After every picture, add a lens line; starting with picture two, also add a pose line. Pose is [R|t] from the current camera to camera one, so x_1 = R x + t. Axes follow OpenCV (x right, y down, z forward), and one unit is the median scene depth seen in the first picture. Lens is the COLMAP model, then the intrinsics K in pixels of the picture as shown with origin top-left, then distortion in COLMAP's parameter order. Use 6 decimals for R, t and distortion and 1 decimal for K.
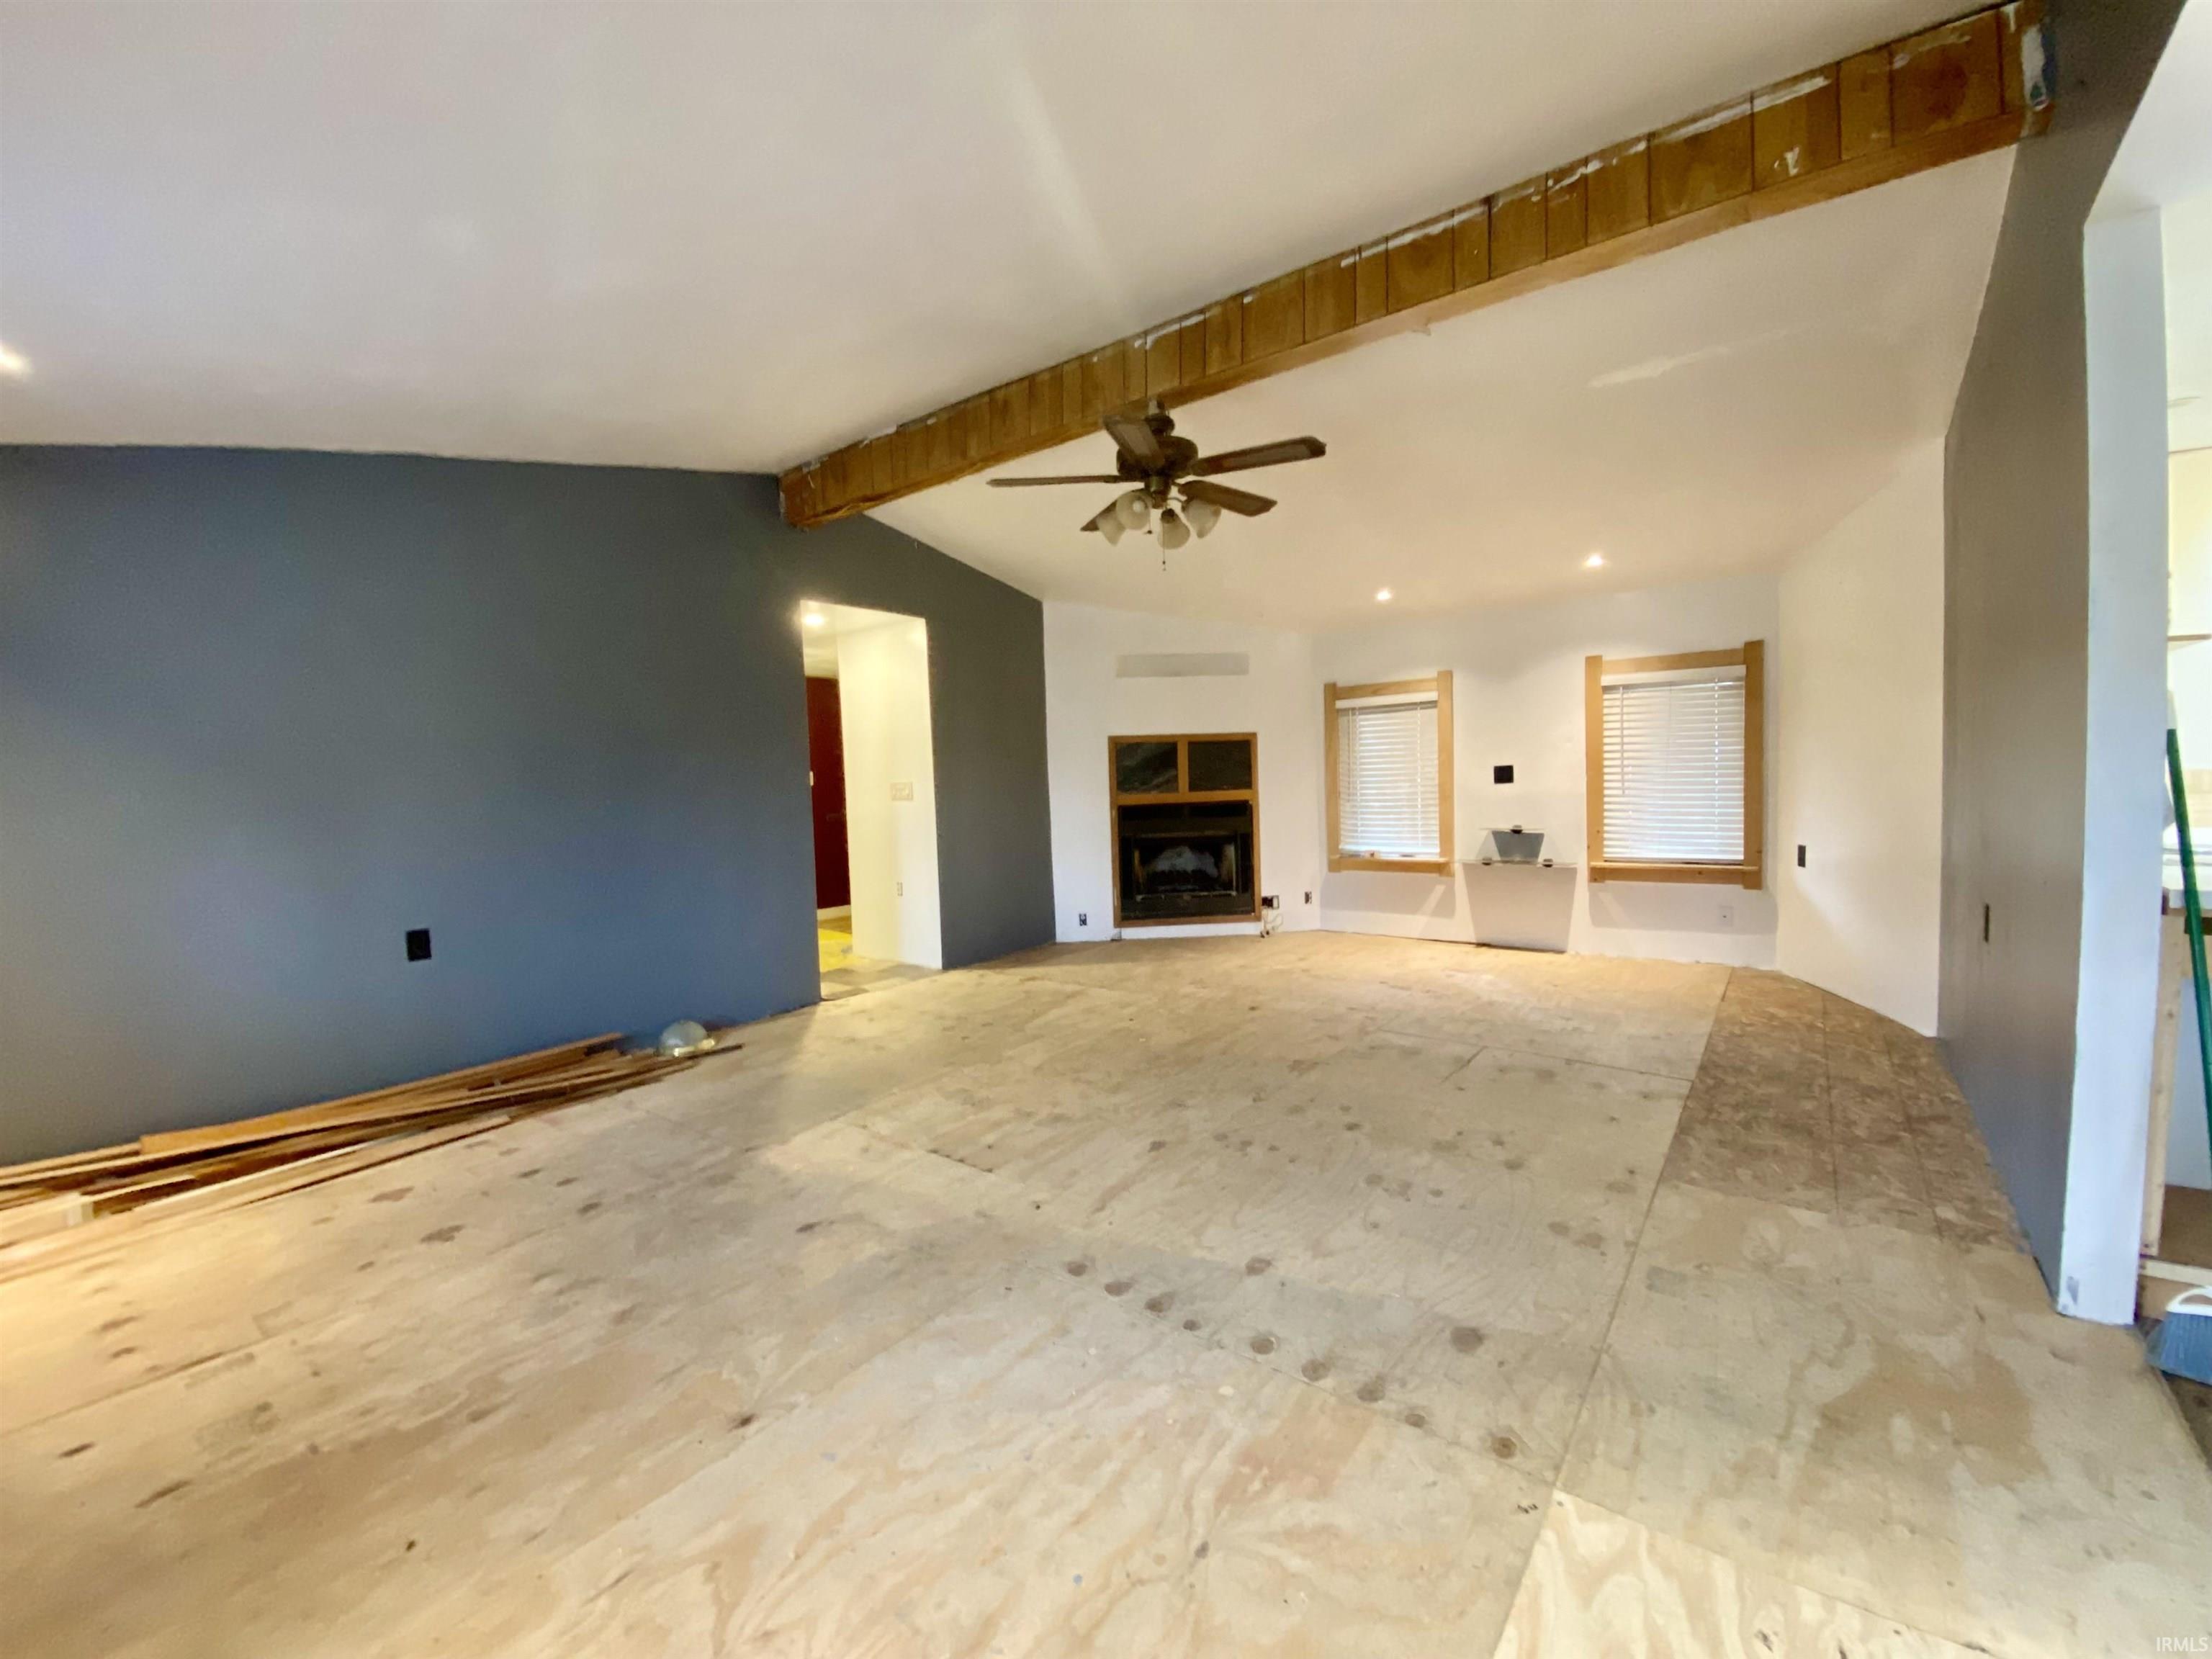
lens RADIAL K [[873.7, 0, 1076.3], [0, 873.7, 822.8], [0, 0, 1]] dist [0.025647, -0.019733]
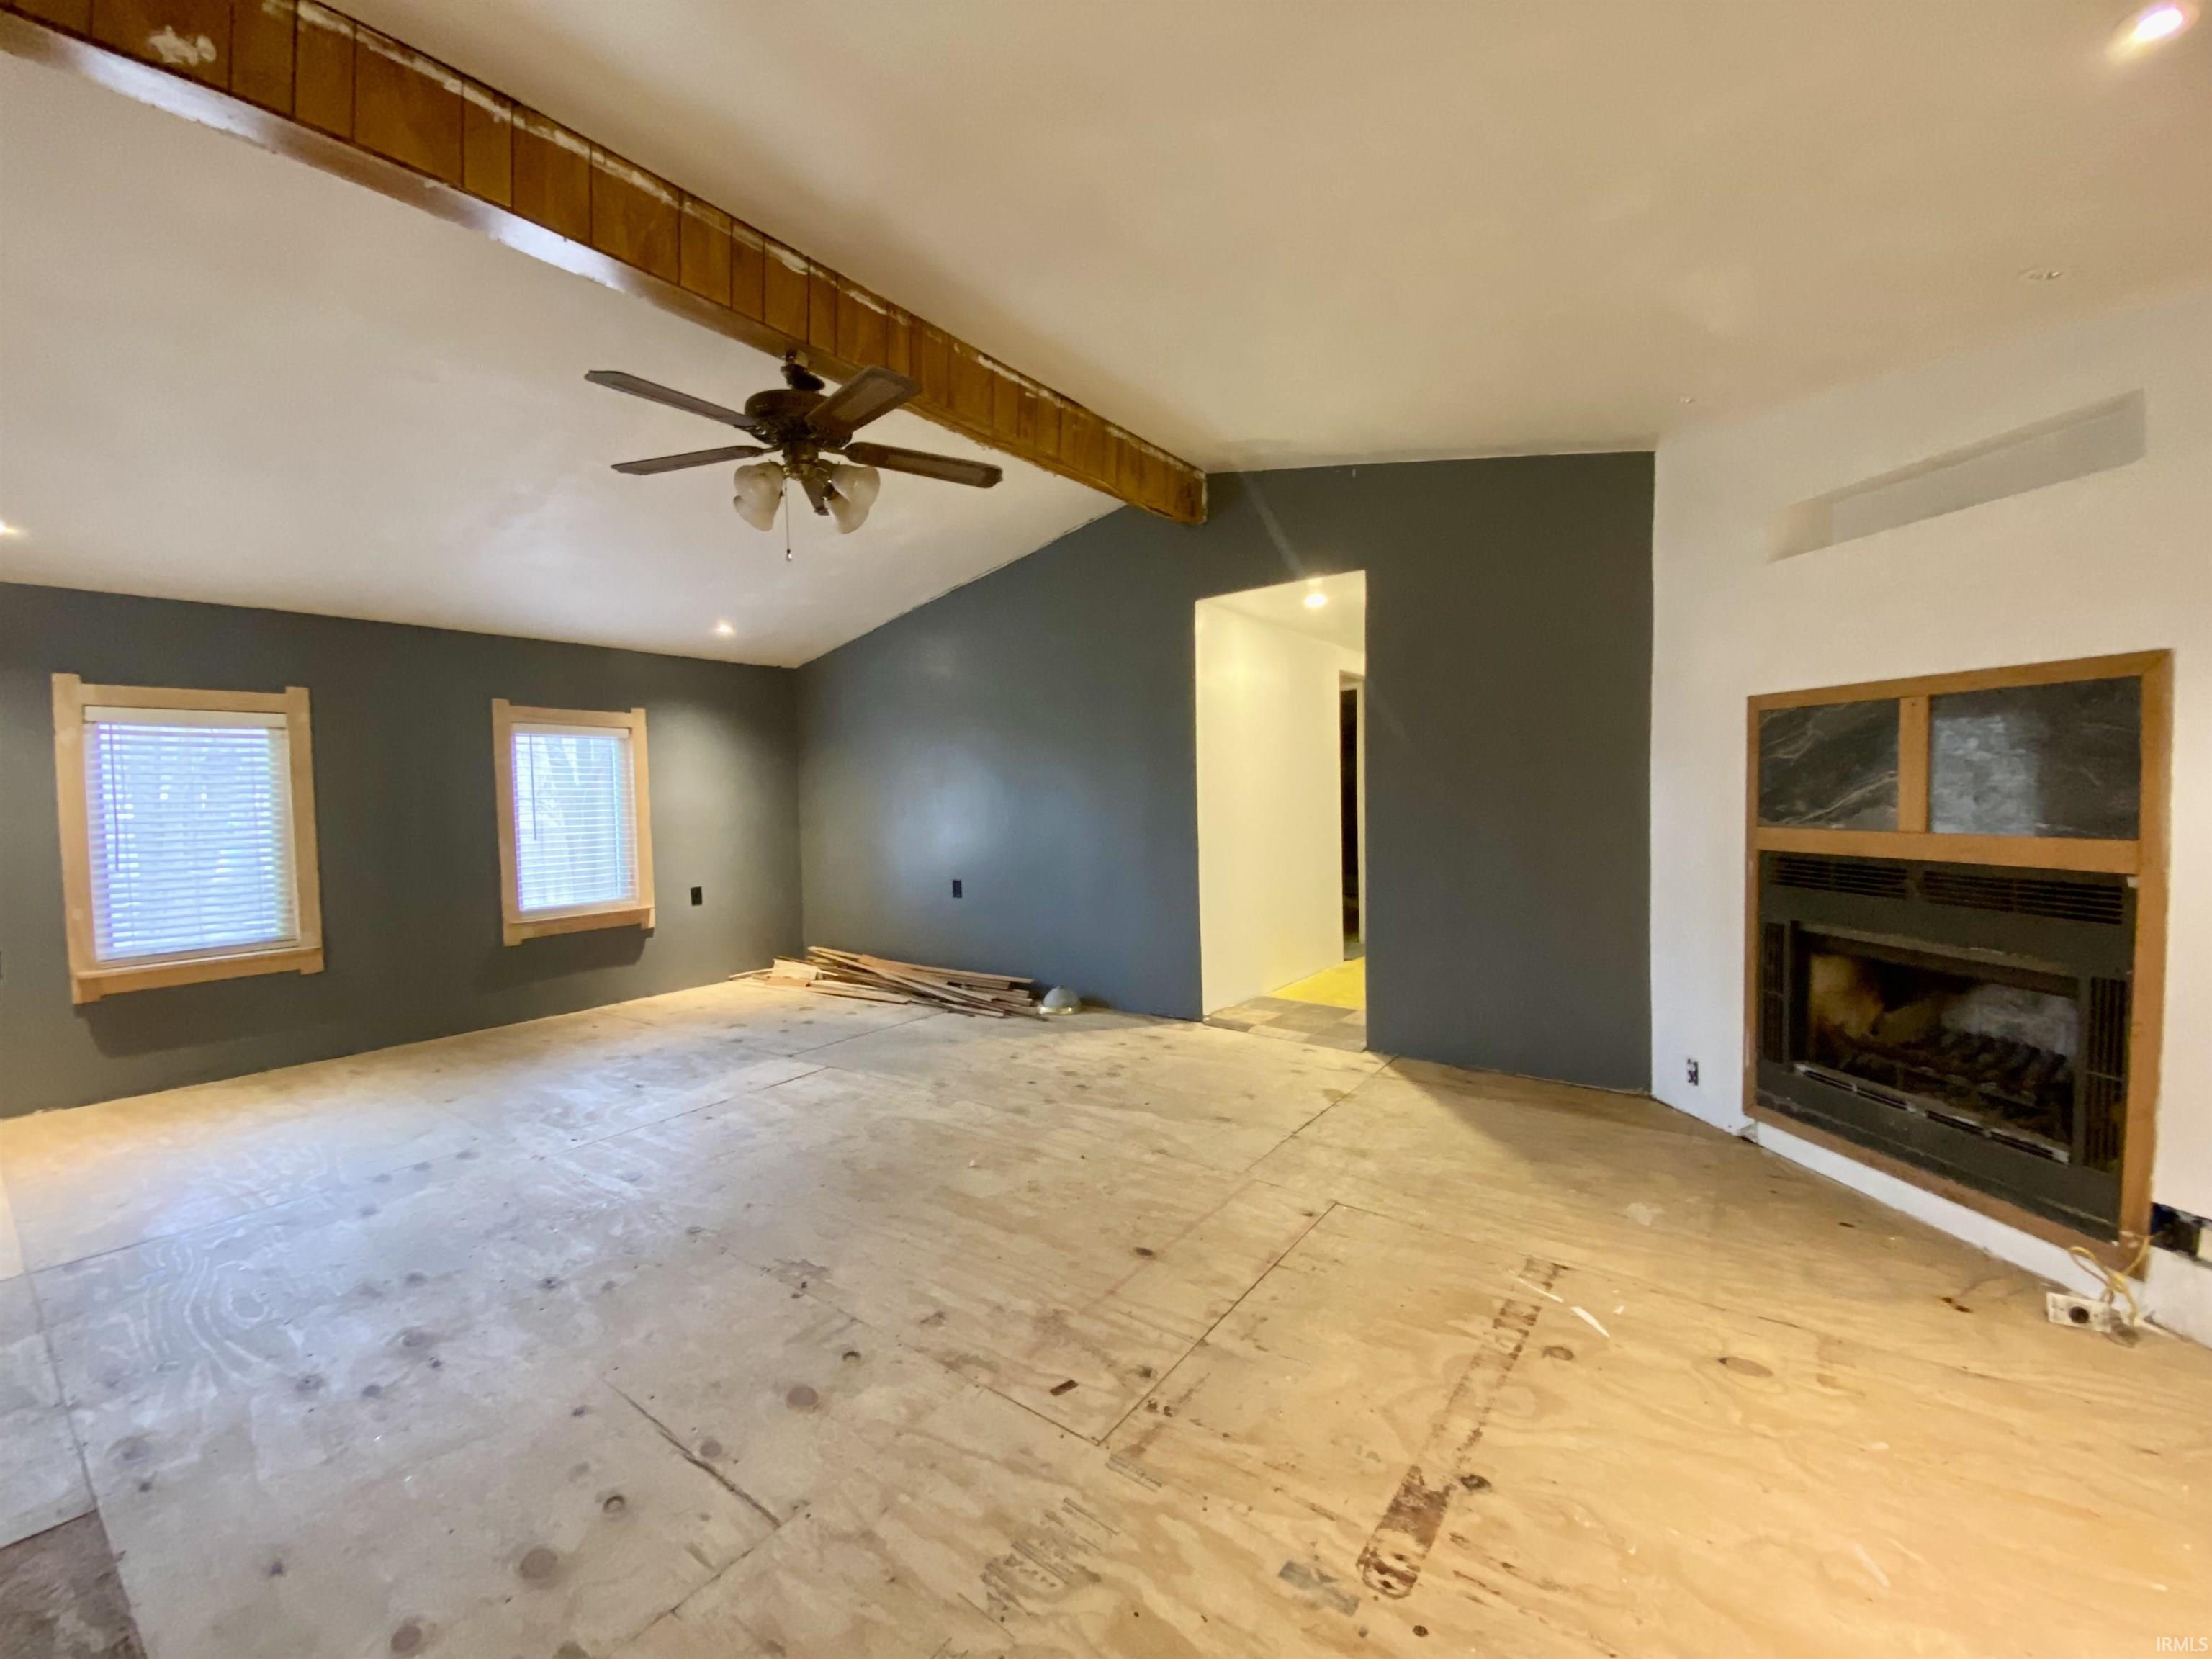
lens RADIAL K [[873.7, 0, 1076.3], [0, 873.7, 822.8], [0, 0, 1]] dist [0.025647, -0.019733]
pose [[0.058273, 0.071669, -0.995725, 0.480461], [-0.028466, 0.997133, 0.070104, -0.055969], [0.997895, 0.024259, 0.060146, 0.622272]]
